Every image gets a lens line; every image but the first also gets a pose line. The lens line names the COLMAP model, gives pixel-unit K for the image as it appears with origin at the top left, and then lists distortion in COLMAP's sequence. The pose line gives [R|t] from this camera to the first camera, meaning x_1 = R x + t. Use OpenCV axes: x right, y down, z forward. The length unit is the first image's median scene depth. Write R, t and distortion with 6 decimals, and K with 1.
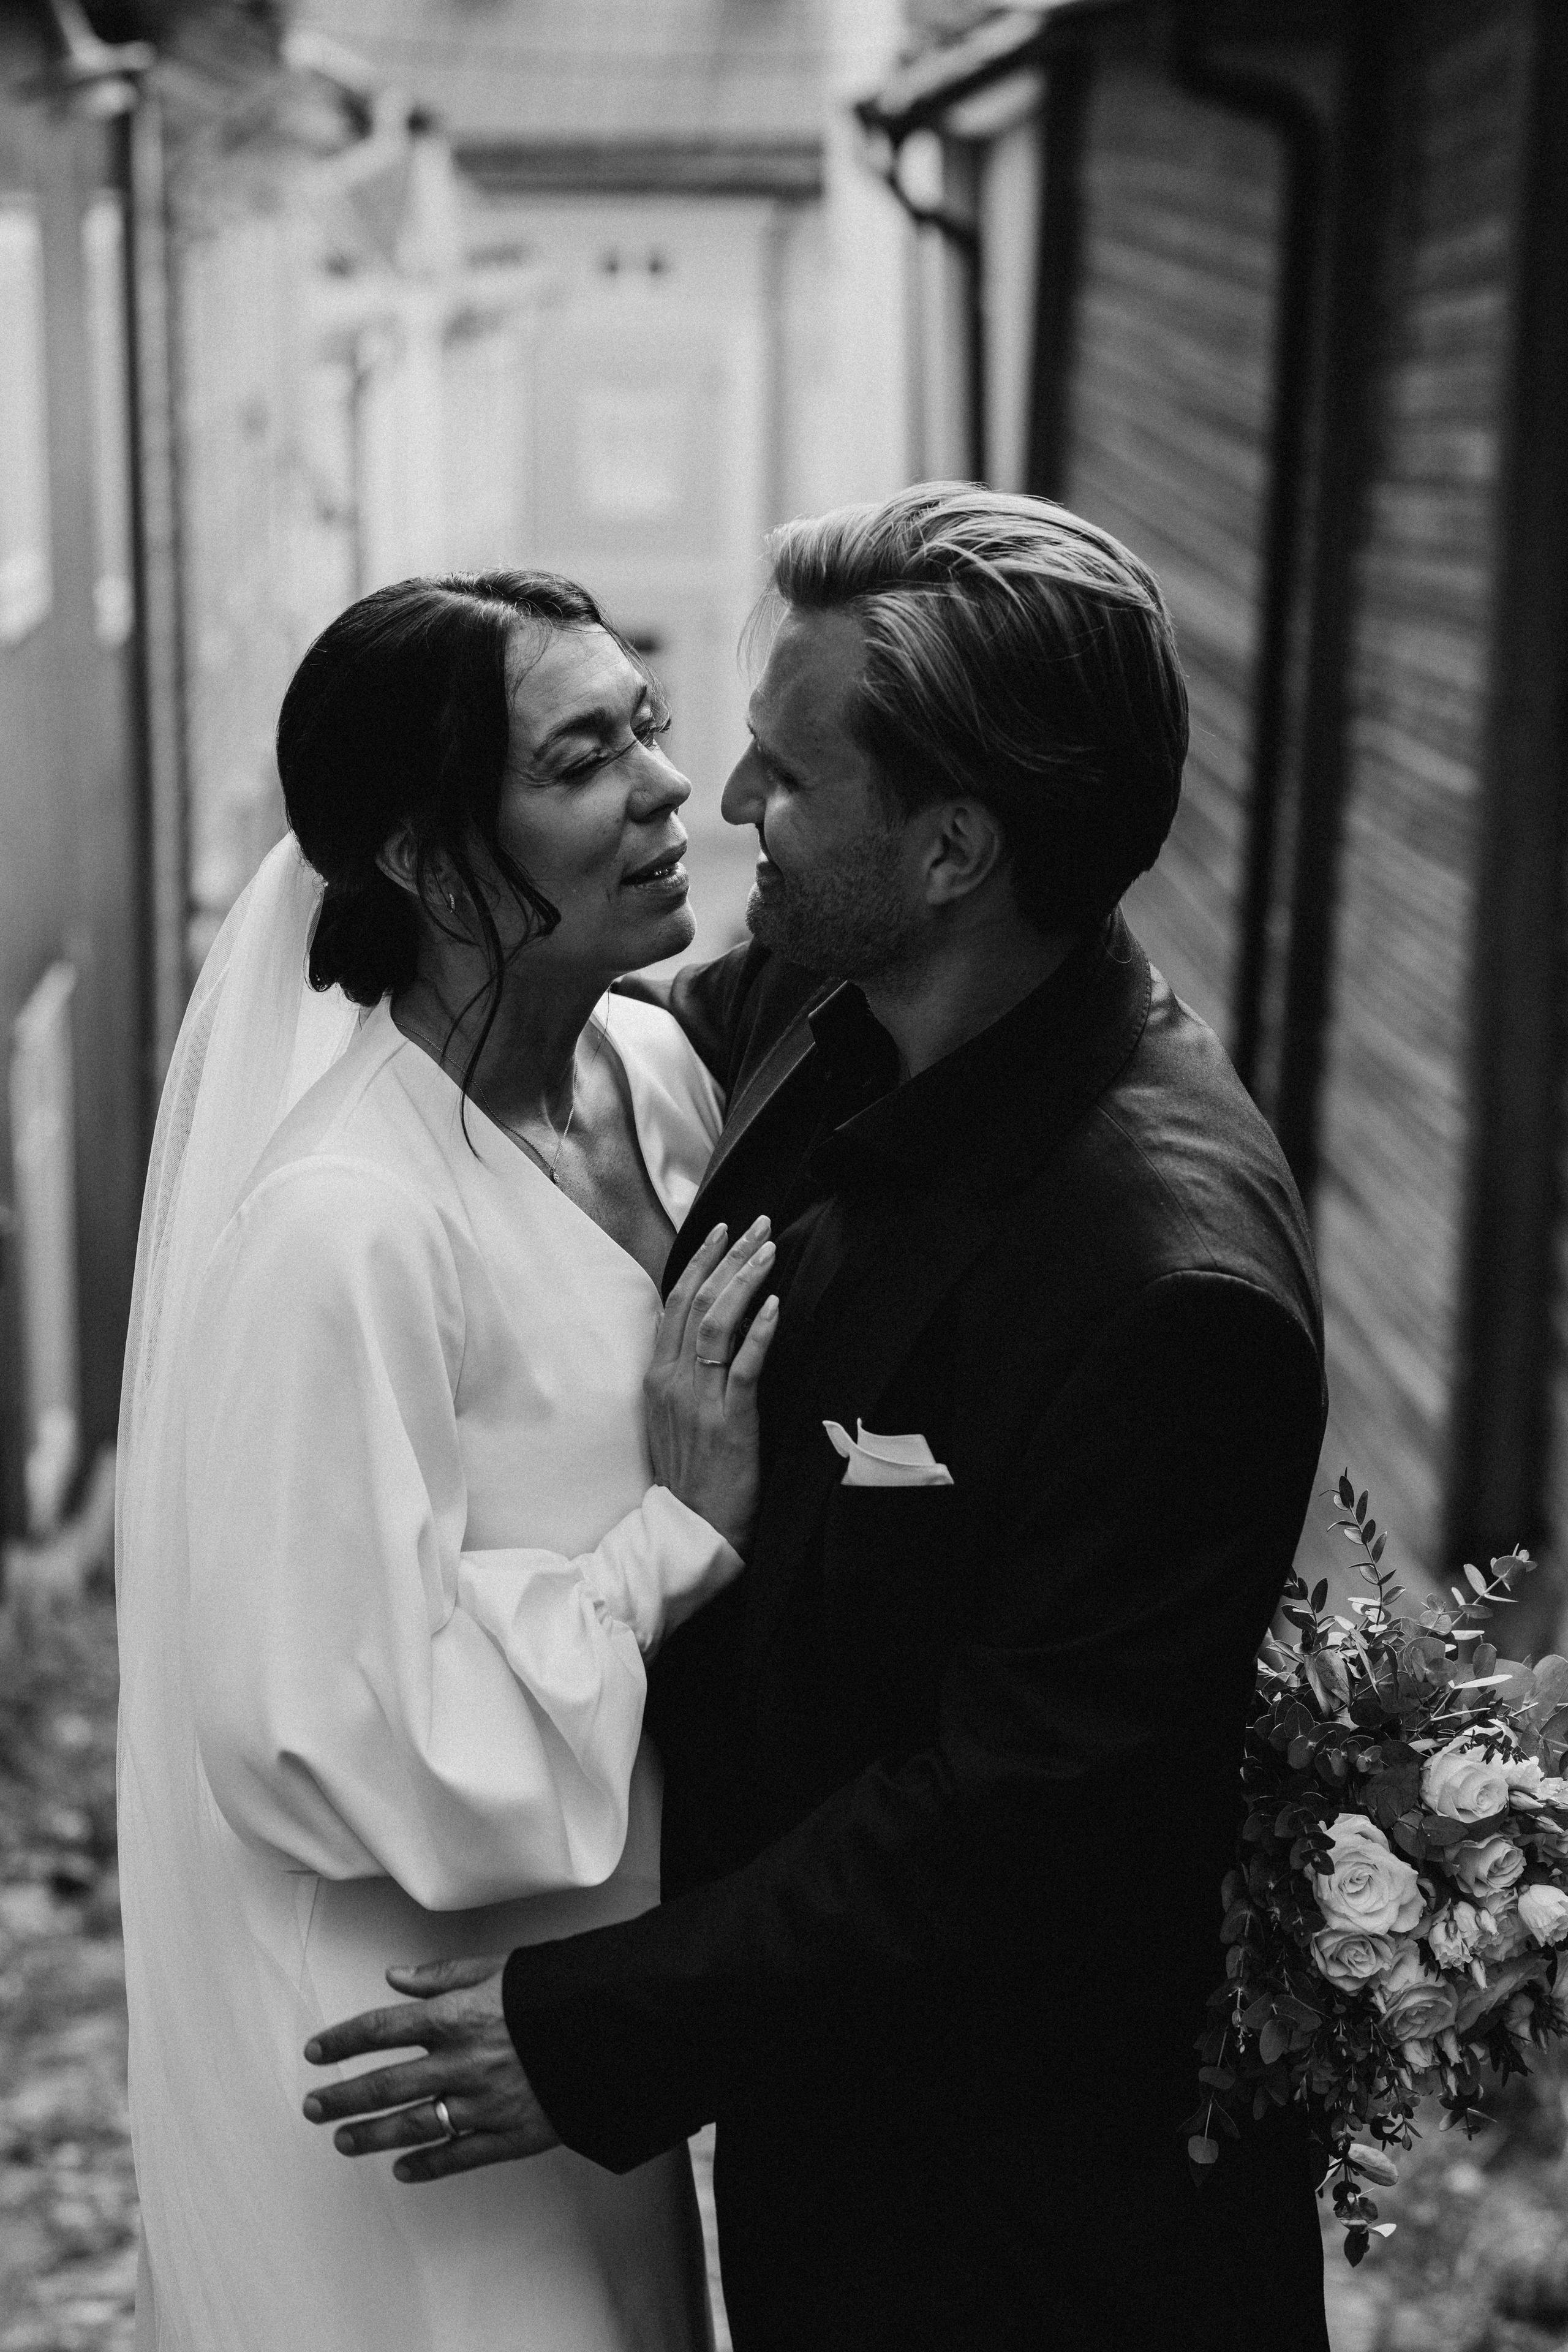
lens RADIAL K [[5533.0, 0, 784.0], [0, 5533.0, 1176.0], [0, 0, 1]] dist [-0.013807, 0.569621]
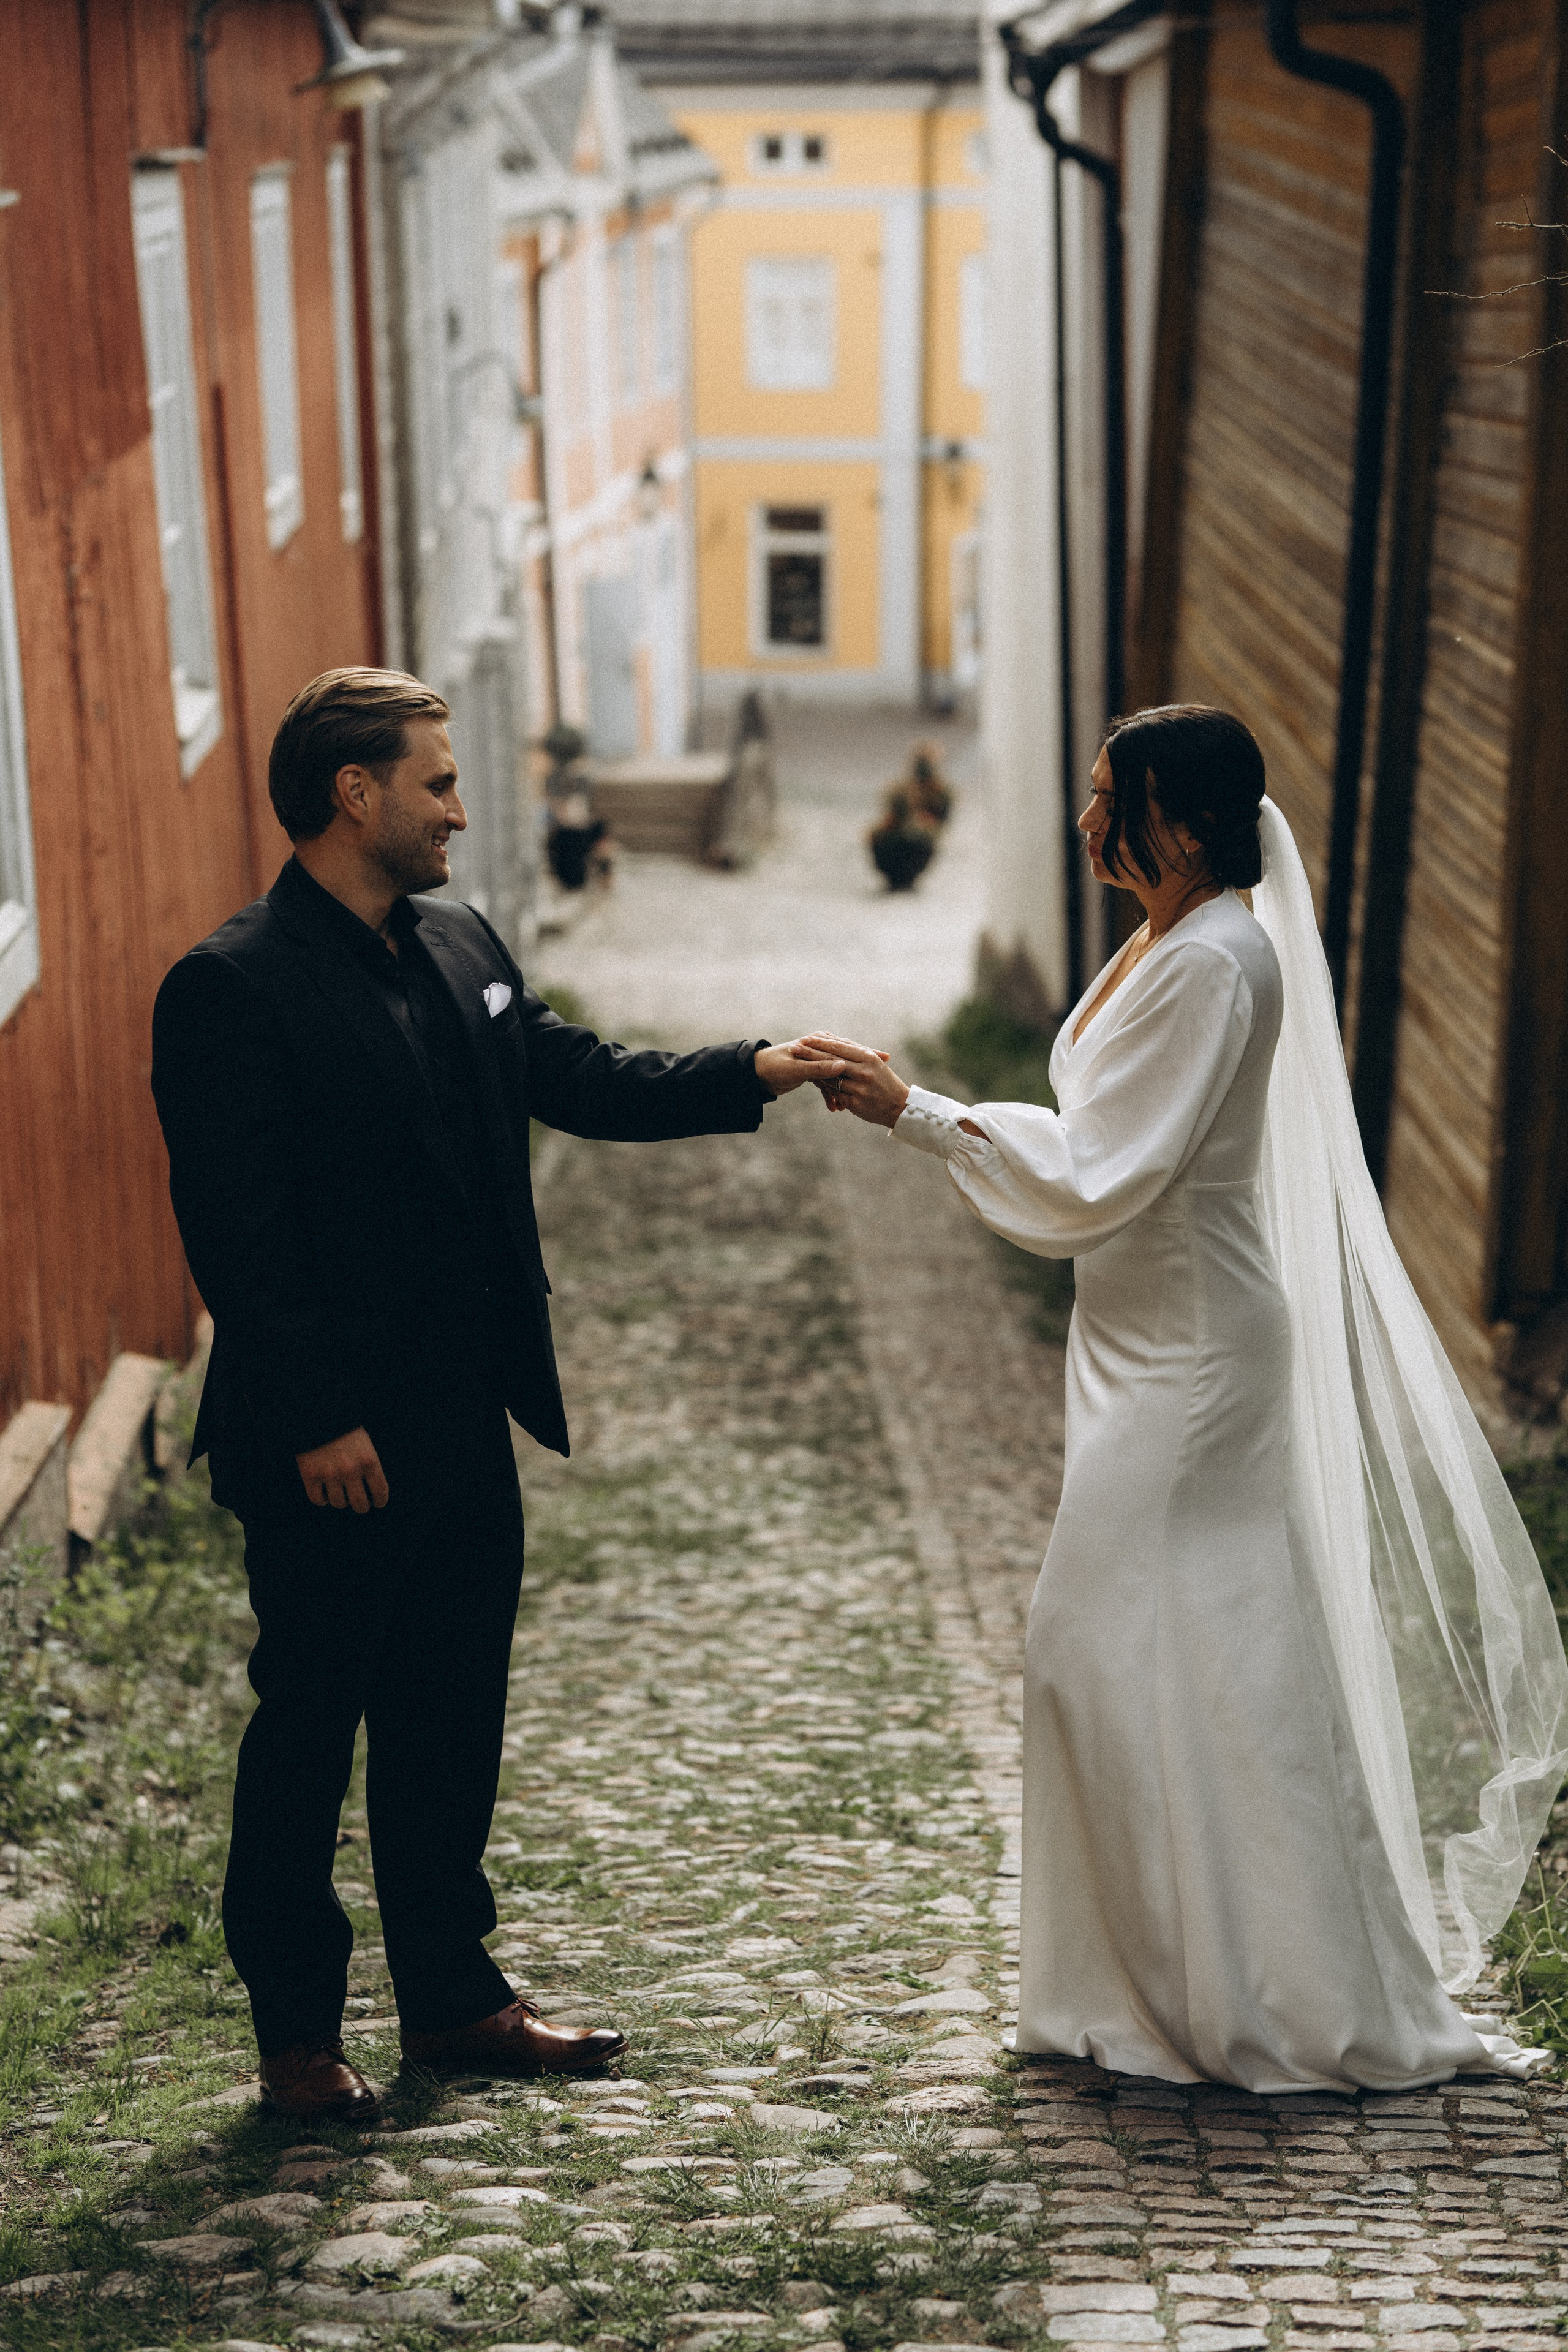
lens RADIAL K [[5773.3, 0, 784.0], [0, 5773.3, 1176.0], [0, 0, 1]] dist [0.857775, -10.418682]
pose [[0.999645, -0.006102, -0.025953, -0.002354], [0.006700, 0.999712, 0.023037, 0.007281], [0.025805, -0.023202, 0.999398, -0.228640]]
